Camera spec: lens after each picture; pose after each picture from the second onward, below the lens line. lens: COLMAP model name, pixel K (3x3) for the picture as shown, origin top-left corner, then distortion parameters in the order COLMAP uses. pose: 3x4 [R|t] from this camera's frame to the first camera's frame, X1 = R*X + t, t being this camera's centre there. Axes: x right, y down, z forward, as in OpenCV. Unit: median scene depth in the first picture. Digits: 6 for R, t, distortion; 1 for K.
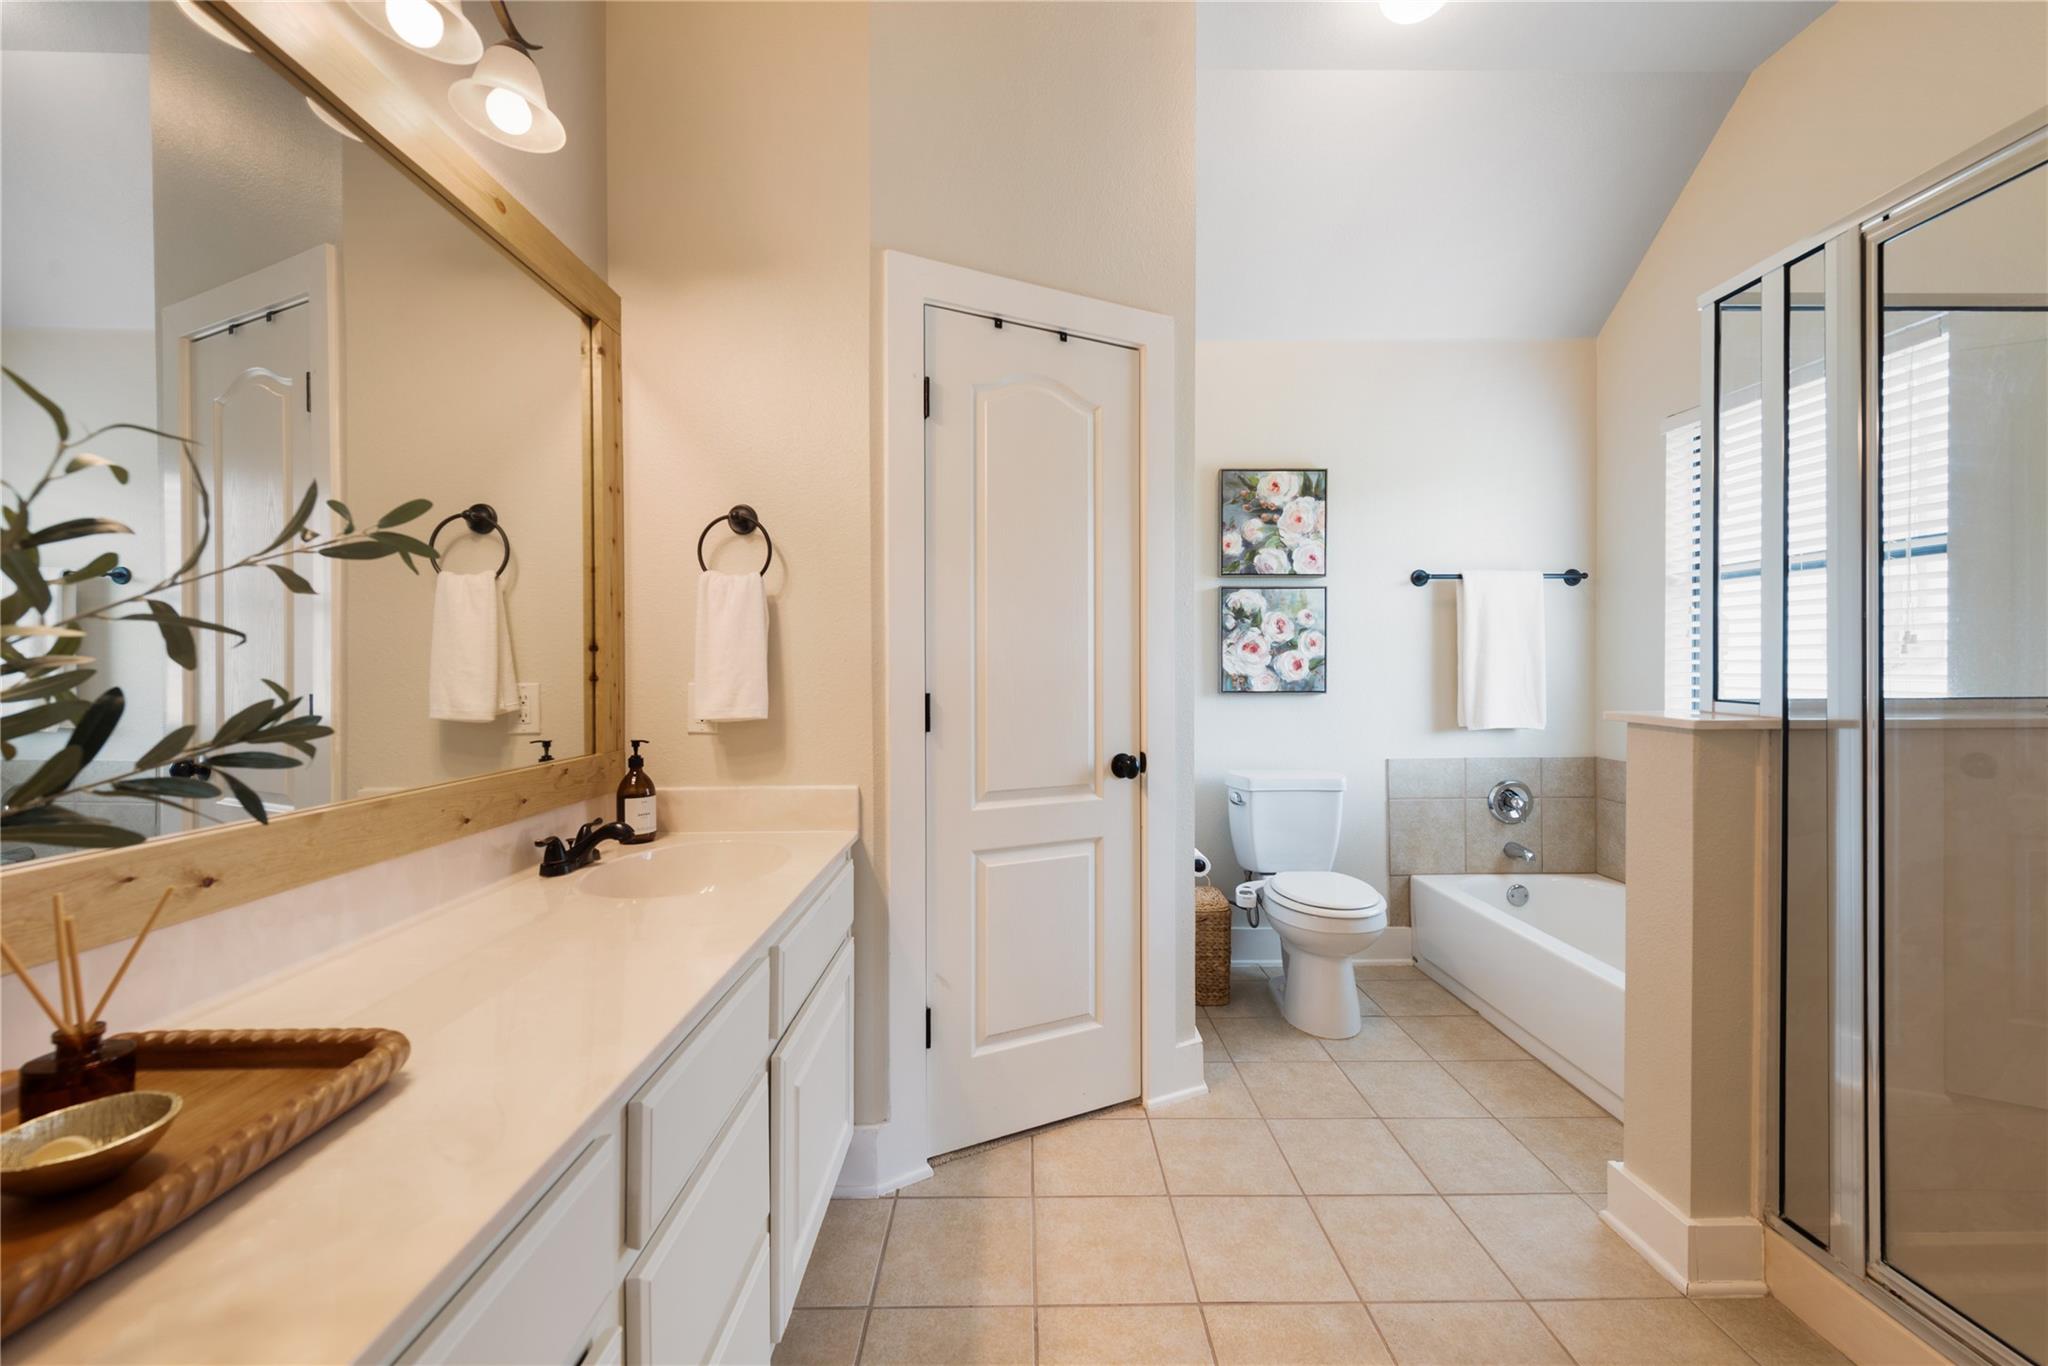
lens RADIAL K [[805.3, 0, 1024.3], [0, 805.3, 675.2], [0, 0, 1]] dist [0.009131, -0.001231]
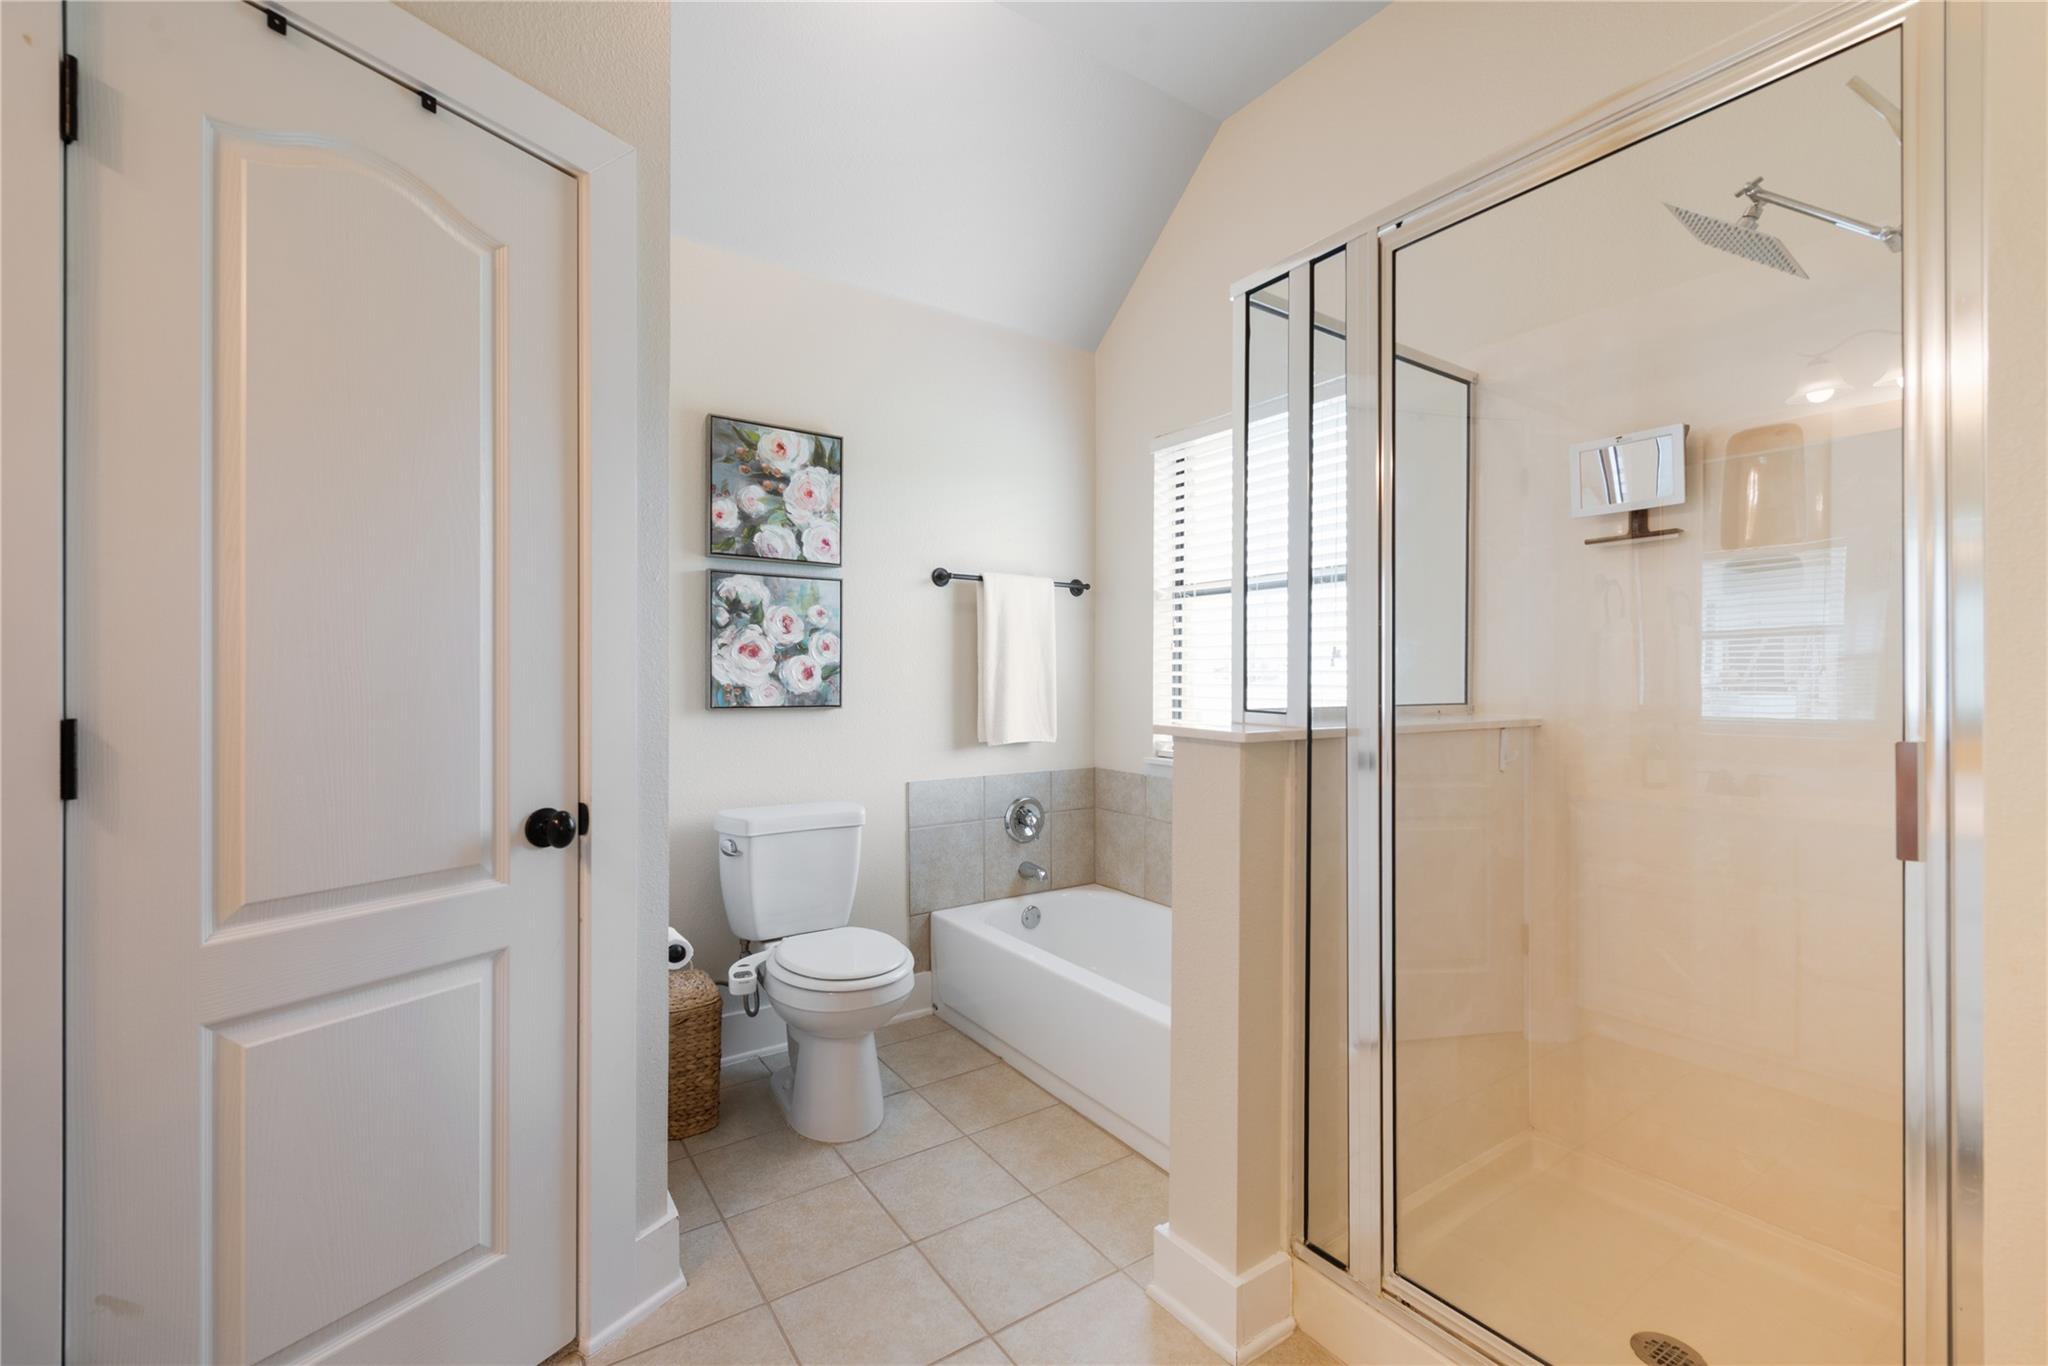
lens RADIAL K [[880.6, 0, 1040.2], [0, 880.6, 679.7], [0, 0, 1]] dist [0.011461, -0.002330]
pose [[0.825846, 0.005180, 0.563872, 0.045553], [0.000309, 0.999953, -0.009639, 0.003445], [-0.563896, 0.008135, 0.825806, 0.190641]]
